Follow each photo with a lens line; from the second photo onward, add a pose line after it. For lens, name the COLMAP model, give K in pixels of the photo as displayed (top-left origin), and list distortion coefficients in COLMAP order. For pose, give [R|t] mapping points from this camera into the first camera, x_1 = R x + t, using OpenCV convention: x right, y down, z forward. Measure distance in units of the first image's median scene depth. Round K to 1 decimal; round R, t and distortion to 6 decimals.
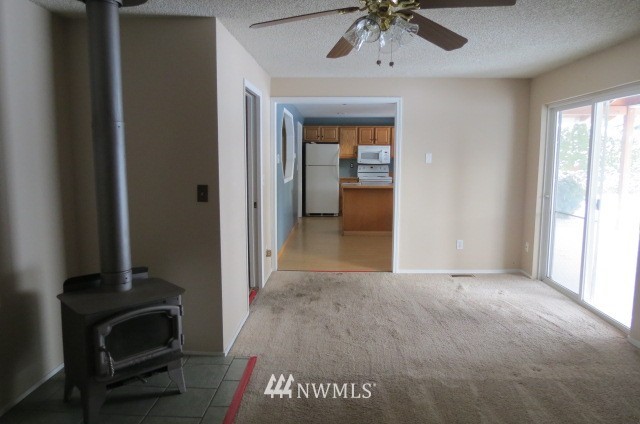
lens RADIAL K [[456.0, 0, 320.0], [0, 456.0, 212.0], [0, 0, 1]] dist [-0.077670, -0.000936]
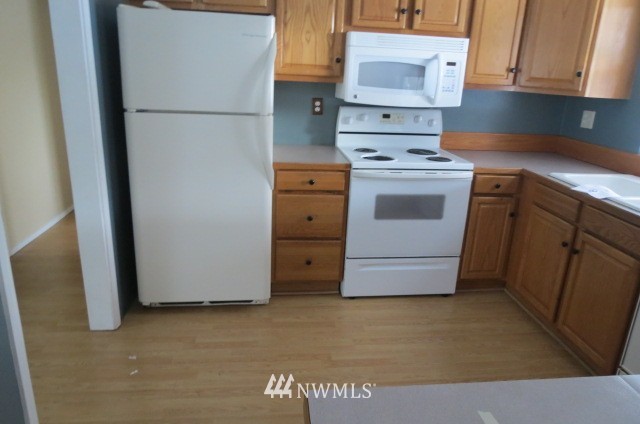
lens RADIAL K [[456.0, 0, 320.0], [0, 456.0, 212.0], [0, 0, 1]] dist [-0.077670, -0.000936]
pose [[0.987938, -0.006485, 0.154715, 0.028391], [-0.020870, 0.984431, 0.174529, -0.090269], [-0.153438, -0.175652, 0.972421, 0.740048]]
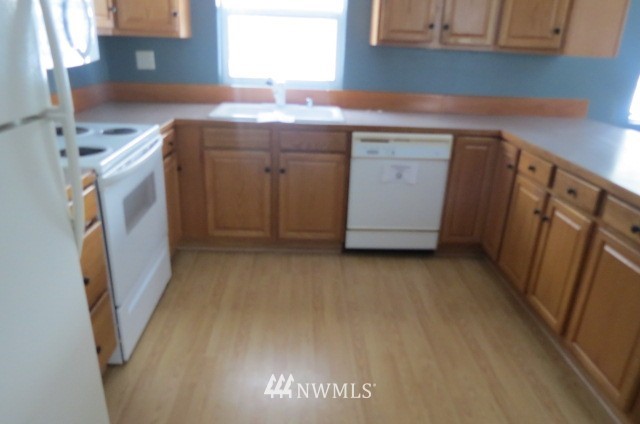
lens RADIAL K [[456.0, 0, 320.0], [0, 456.0, 212.0], [0, 0, 1]] dist [-0.077670, -0.000936]
pose [[-0.076115, -0.358257, 0.930515, -0.080447], [0.092272, 0.926687, 0.364330, -0.109559], [-0.992820, 0.113592, -0.037478, 0.937628]]
